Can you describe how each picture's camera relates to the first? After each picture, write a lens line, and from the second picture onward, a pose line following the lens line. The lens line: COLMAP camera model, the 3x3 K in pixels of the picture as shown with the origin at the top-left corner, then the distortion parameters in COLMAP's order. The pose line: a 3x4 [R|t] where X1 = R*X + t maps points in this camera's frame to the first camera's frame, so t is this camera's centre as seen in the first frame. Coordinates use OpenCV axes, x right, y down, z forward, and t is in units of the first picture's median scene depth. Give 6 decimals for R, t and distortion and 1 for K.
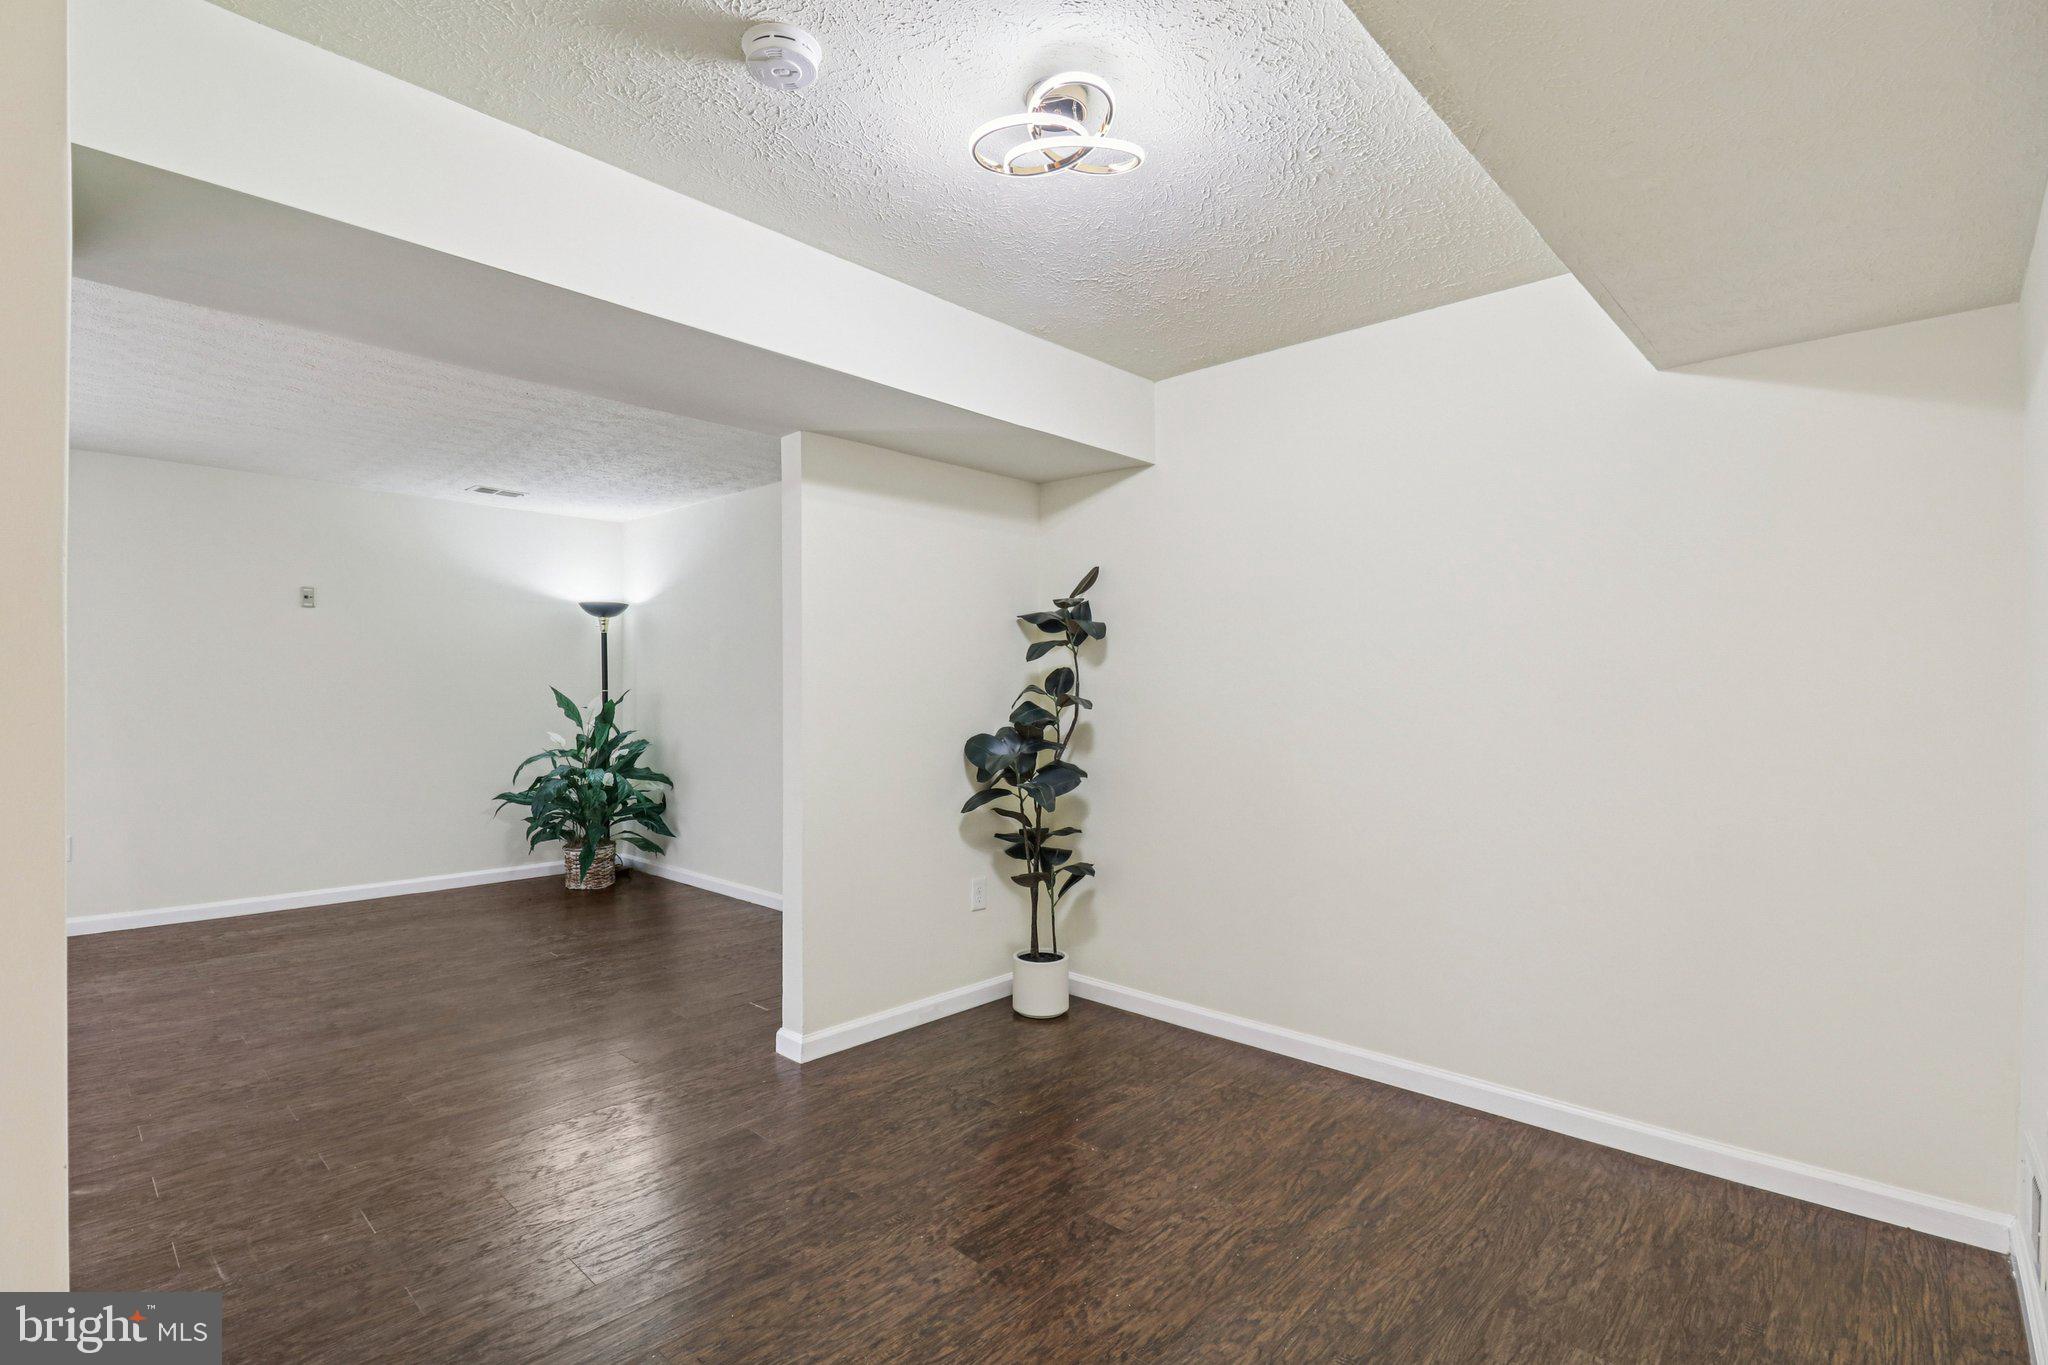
lens RADIAL K [[974.5, 0, 1020.1], [0, 974.5, 688.0], [0, 0, 1]] dist [-0.006049, -0.009252]
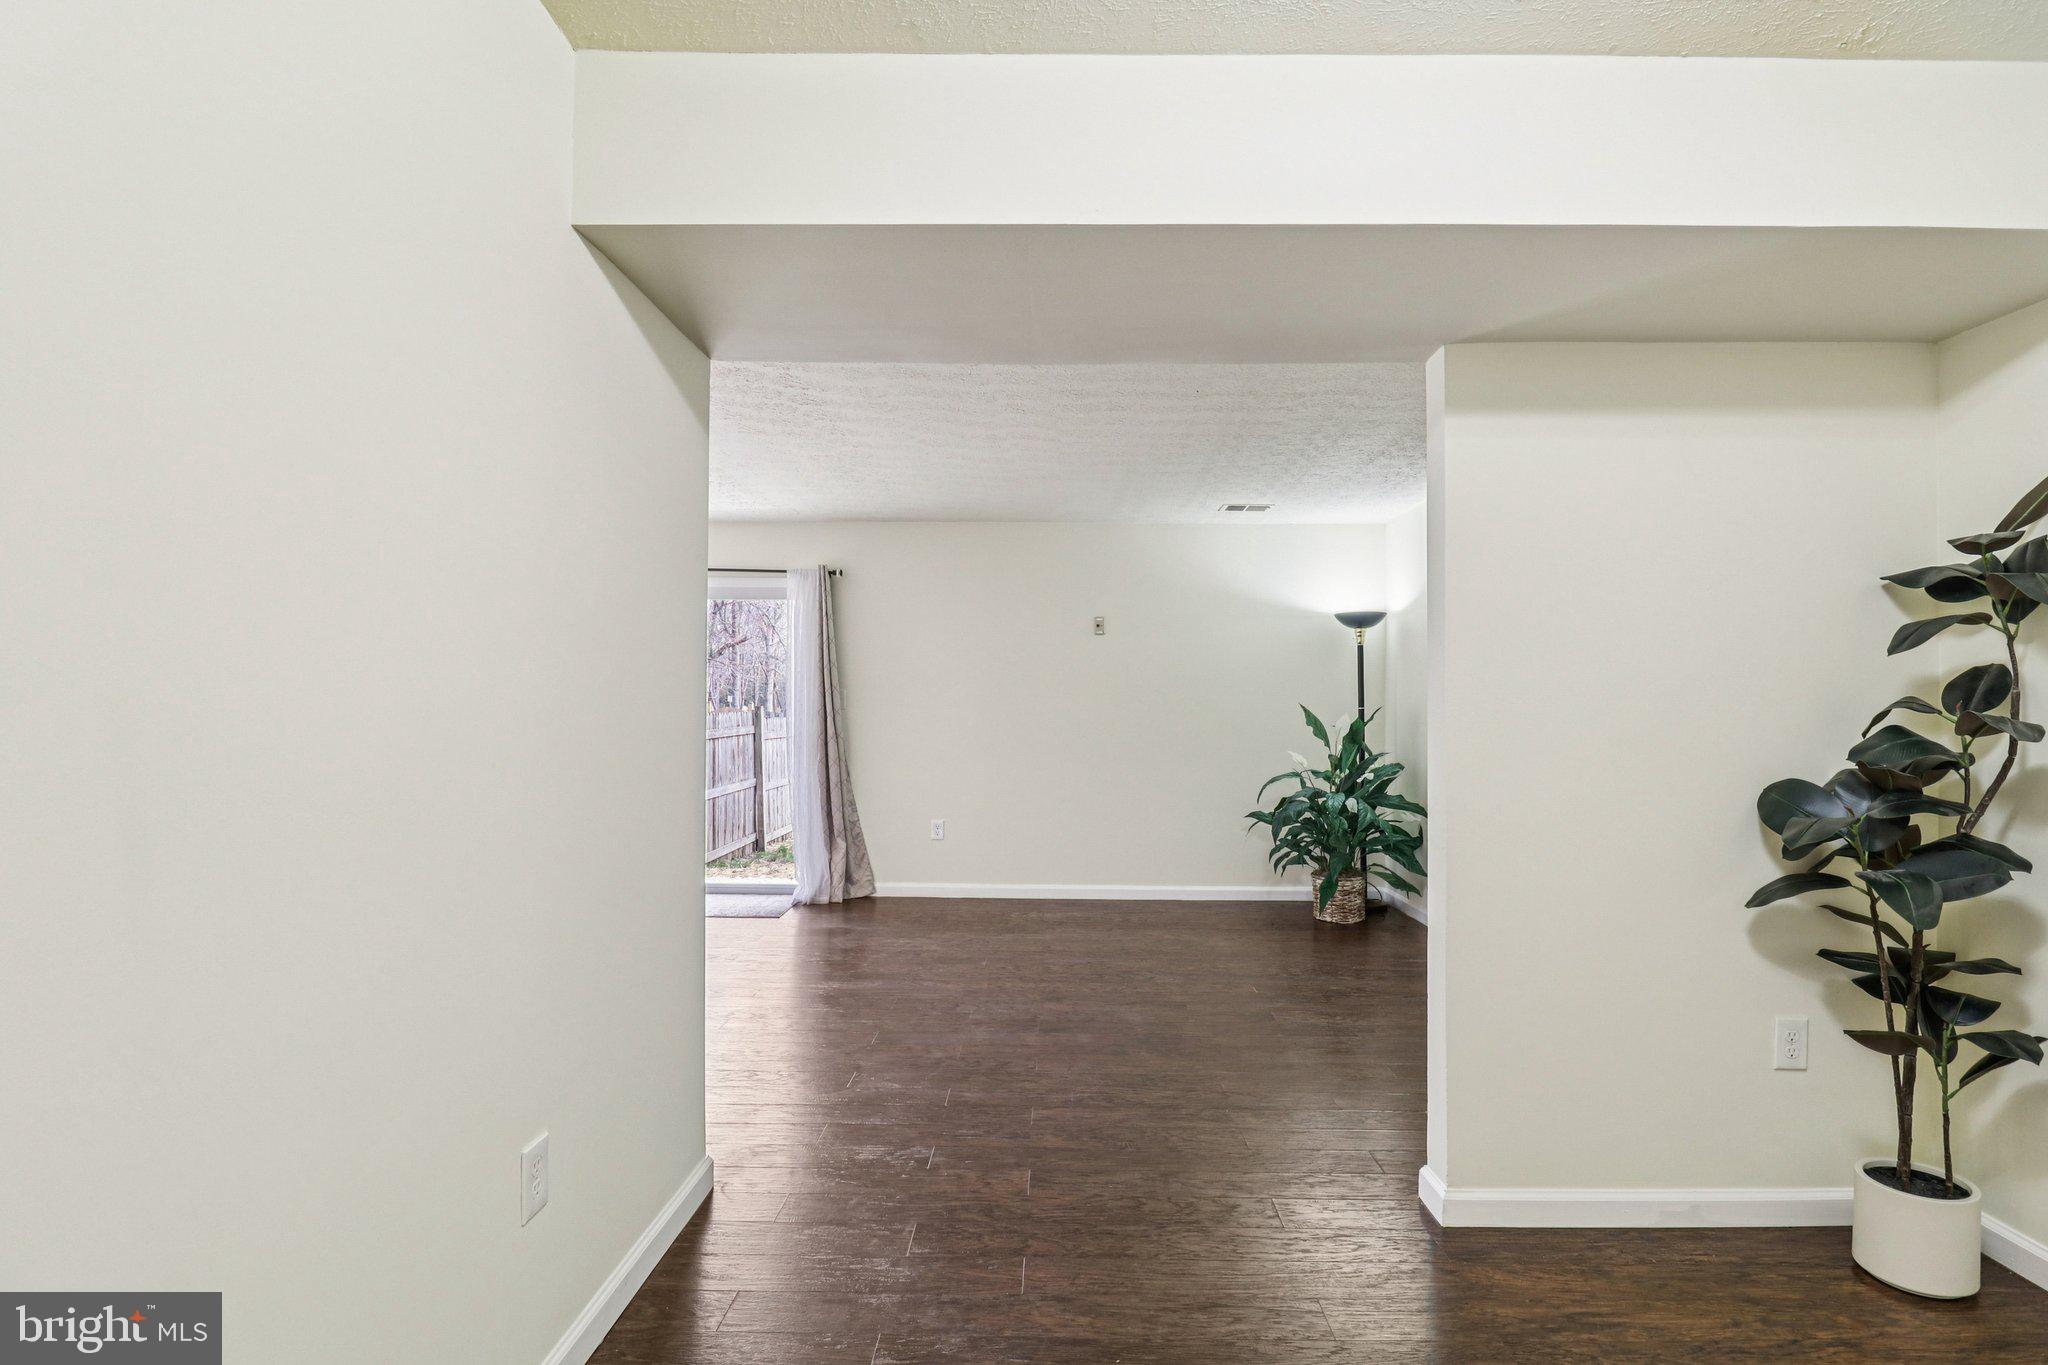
lens RADIAL K [[974.5, 0, 1049.1], [0, 974.5, 710.3], [0, 0, 1]] dist [-0.006049, -0.009252]
pose [[0.667188, 0.001455, -0.744888, 0.096705], [0.000983, 0.999996, 0.002834, 0.002615], [0.744889, -0.002623, 0.667183, 0.257831]]
